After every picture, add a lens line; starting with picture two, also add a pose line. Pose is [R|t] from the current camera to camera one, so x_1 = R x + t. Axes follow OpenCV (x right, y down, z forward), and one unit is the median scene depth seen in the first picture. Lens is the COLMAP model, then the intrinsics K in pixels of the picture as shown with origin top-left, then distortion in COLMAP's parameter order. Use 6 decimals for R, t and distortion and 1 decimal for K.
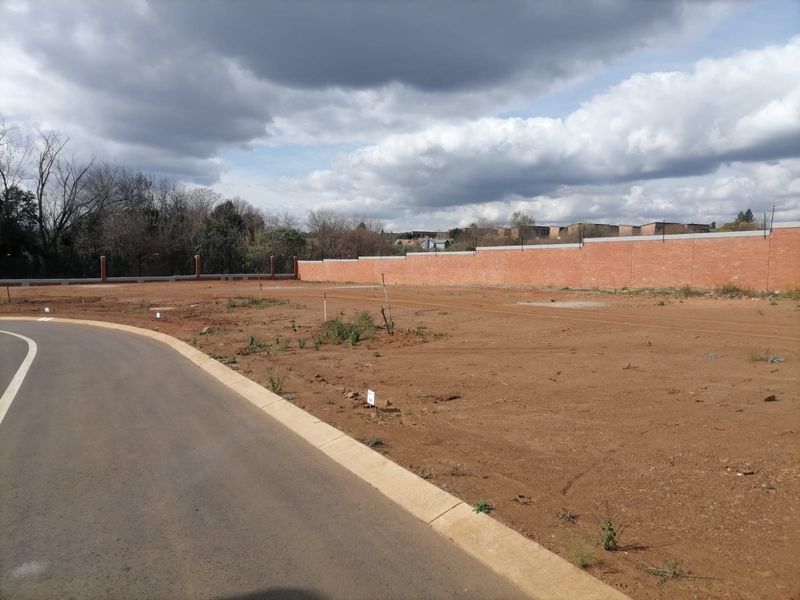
lens RADIAL K [[577.0, 0, 400.0], [0, 577.0, 300.0], [0, 0, 1]] dist [0.008172, -0.002312]
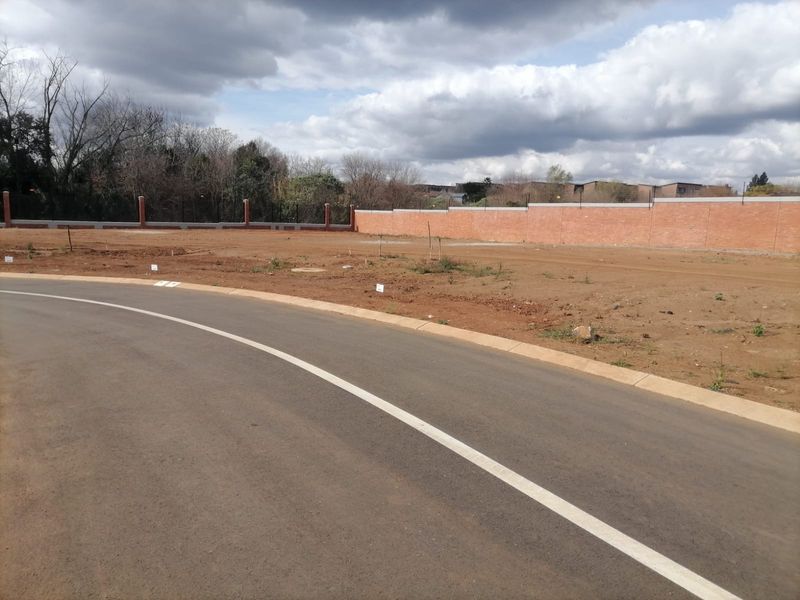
lens RADIAL K [[577.0, 0, 400.0], [0, 577.0, 300.0], [0, 0, 1]] dist [0.008172, -0.002312]
pose [[0.999388, 0.030487, 0.017165, -0.083413], [-0.031751, 0.996371, 0.078976, -0.001962], [-0.014695, -0.079473, 0.996729, 0.080170]]
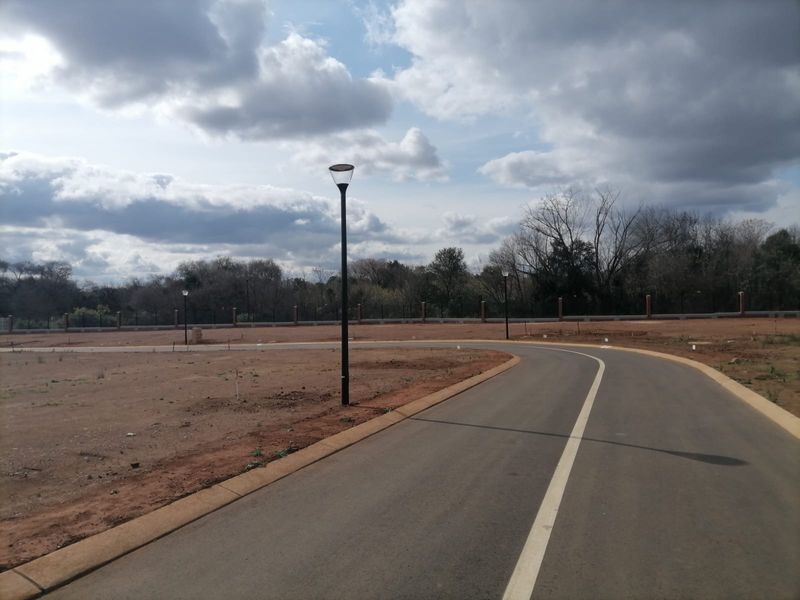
lens RADIAL K [[577.0, 0, 400.0], [0, 577.0, 300.0], [0, 0, 1]] dist [0.008172, -0.002312]
pose [[0.637663, -0.018278, -0.770098, 0.021515], [-0.030118, 0.998362, -0.048635, 0.001043], [0.769726, 0.054207, 0.636069, -0.042956]]
